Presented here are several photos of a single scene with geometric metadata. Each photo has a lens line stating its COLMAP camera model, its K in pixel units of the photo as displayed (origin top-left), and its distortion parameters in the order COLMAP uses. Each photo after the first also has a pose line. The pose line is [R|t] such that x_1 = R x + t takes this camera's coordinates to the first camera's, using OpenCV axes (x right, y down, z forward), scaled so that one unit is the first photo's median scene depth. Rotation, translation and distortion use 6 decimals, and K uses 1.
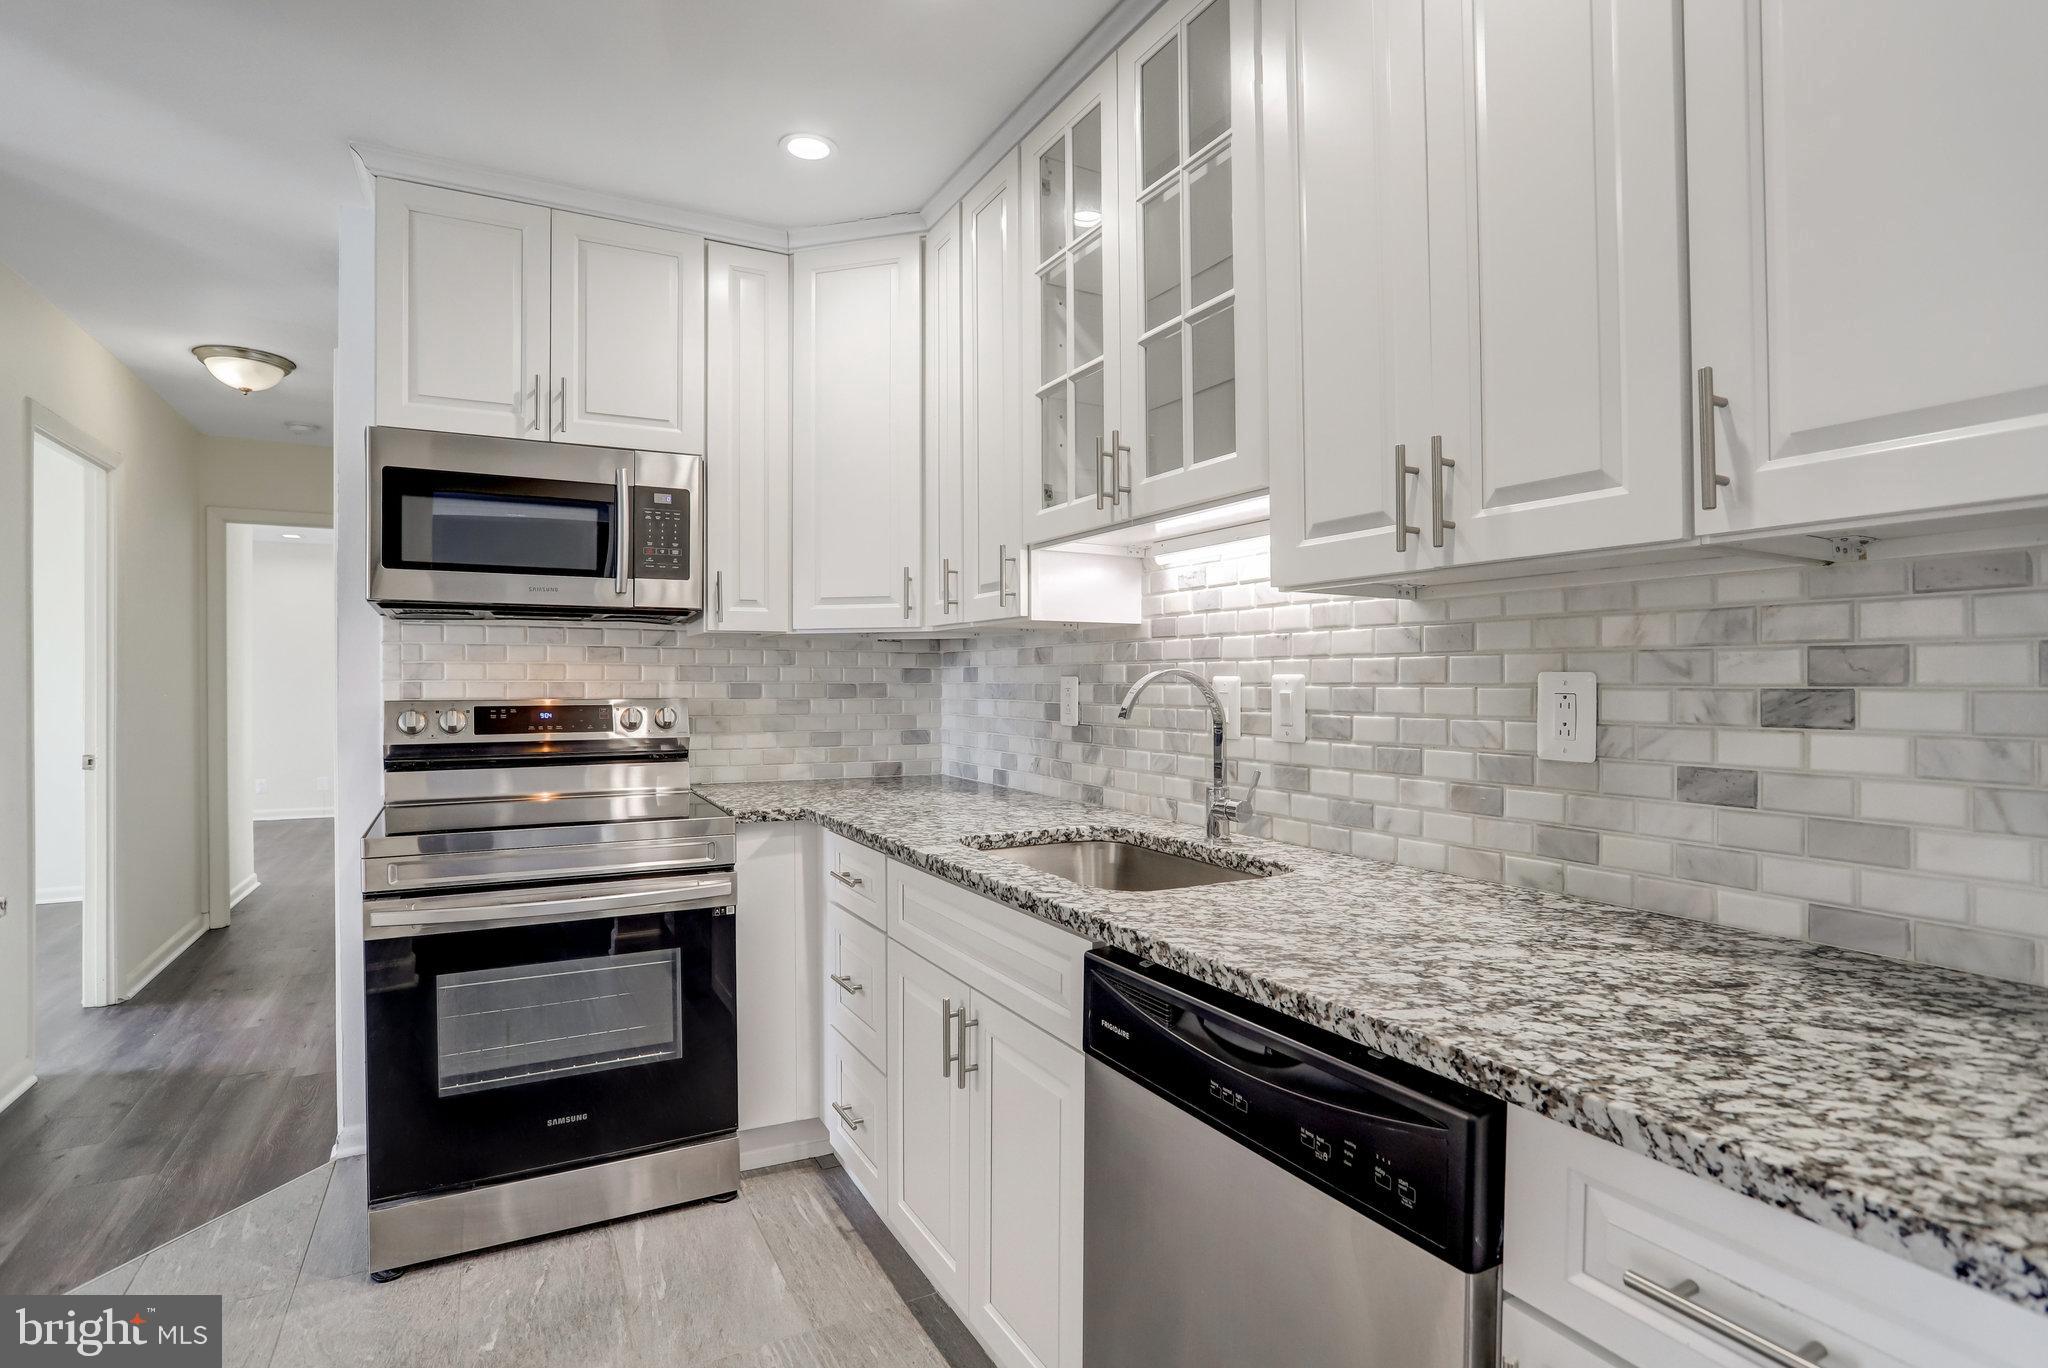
lens RADIAL K [[1012.9, 0, 1012.4], [0, 1012.9, 682.6], [0, 0, 1]] dist [-0.059656, 0.025998]
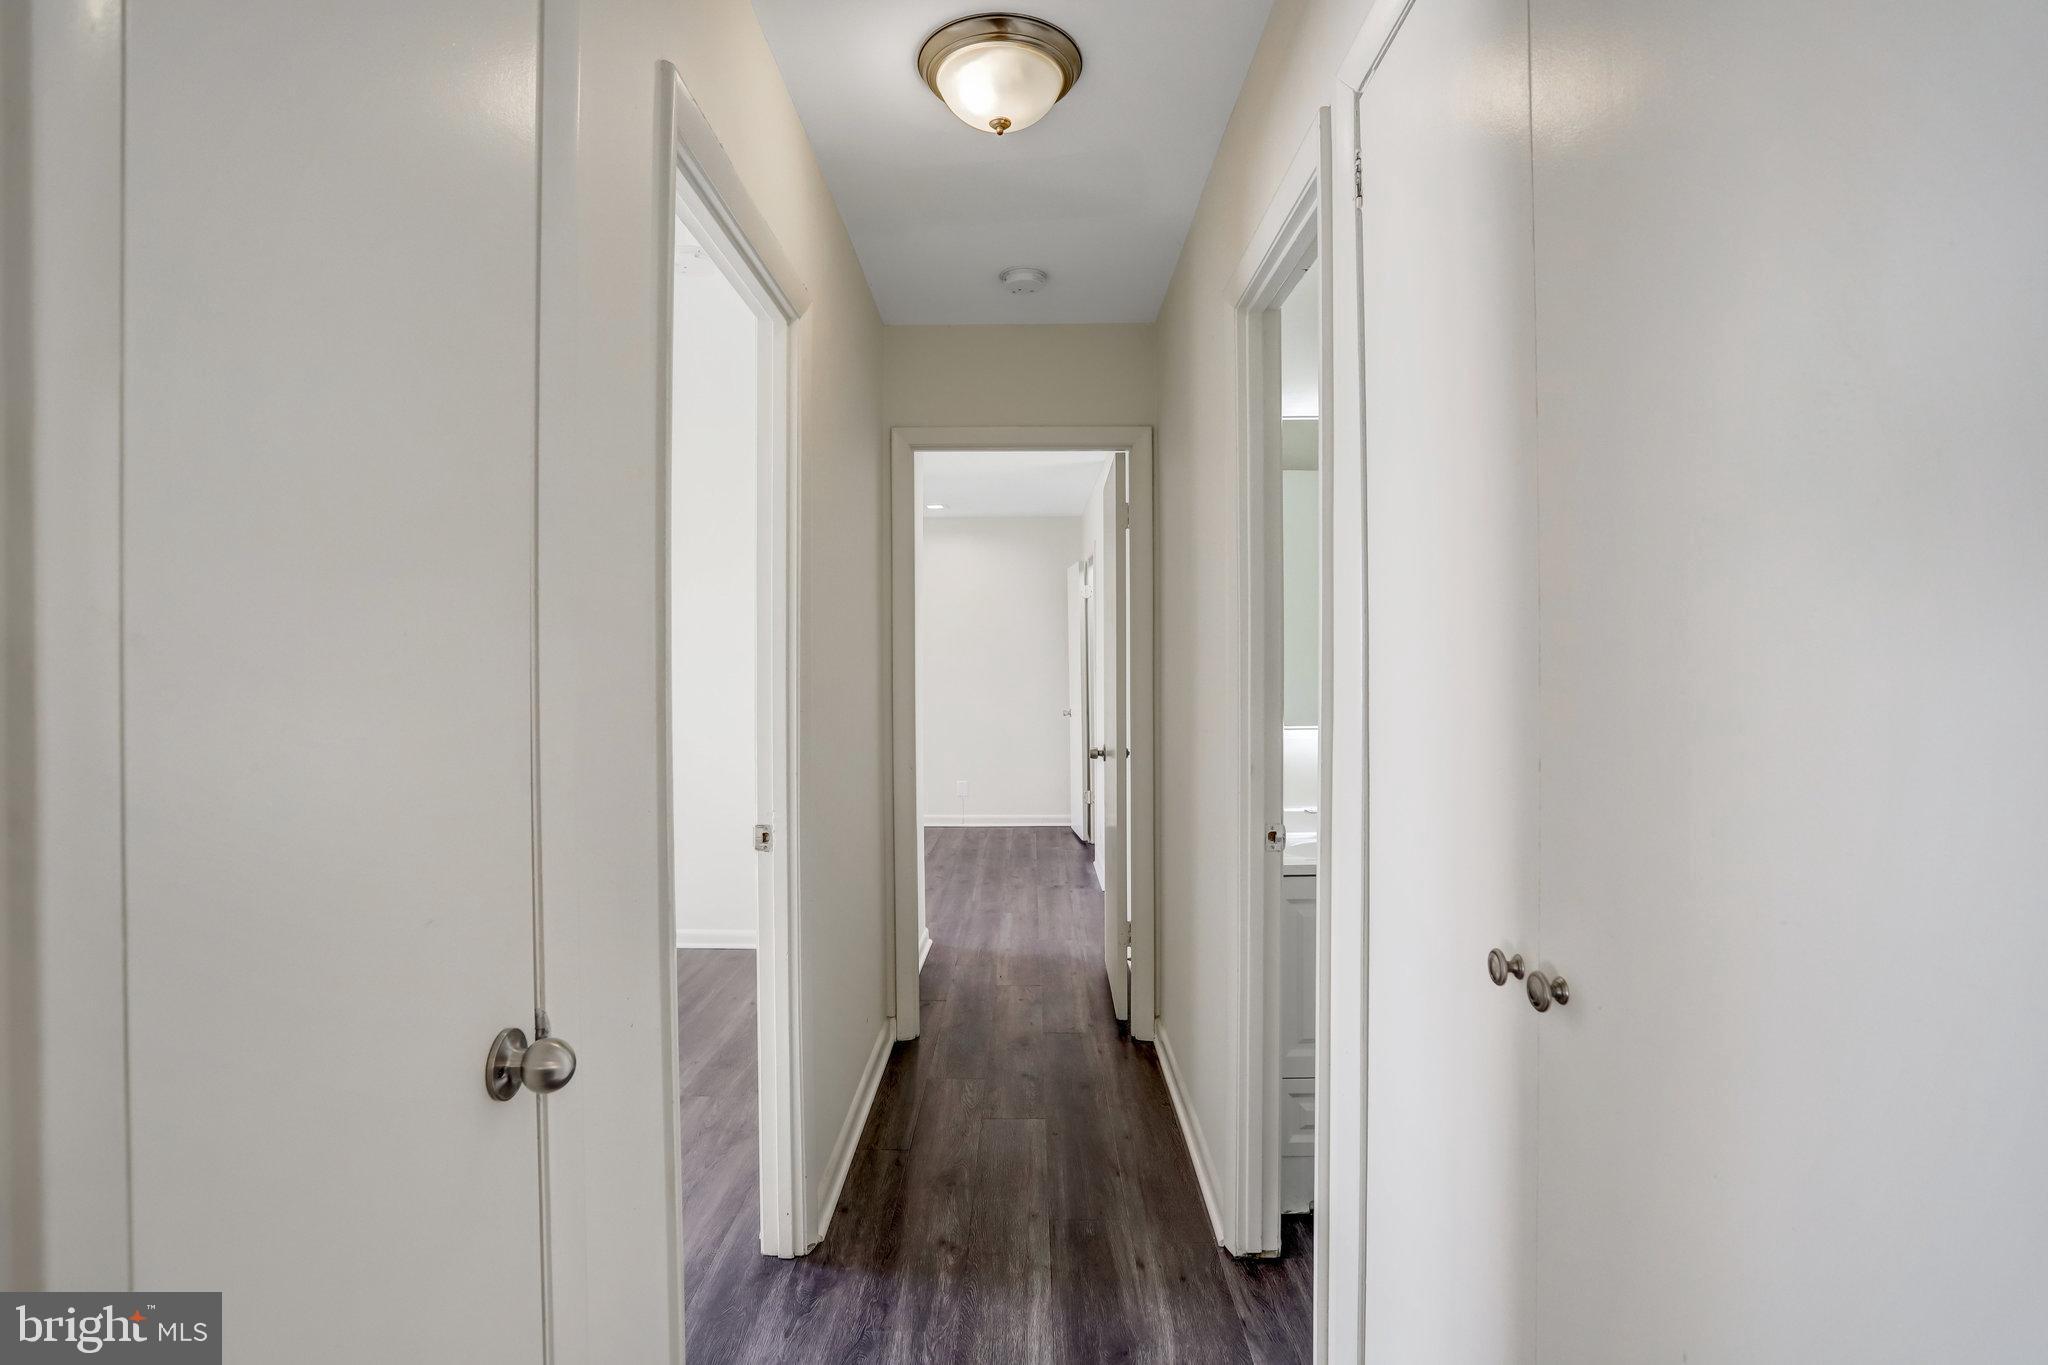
lens RADIAL K [[1012.9, 0, 1031.1], [0, 1012.9, 666.6], [0, 0, 1]] dist [-0.059656, 0.025998]
pose [[0.884113, -0.003751, -0.467258, -0.885874], [0.004754, 0.999988, 0.000968, -0.028622], [0.467248, -0.003077, 0.884121, 0.926387]]
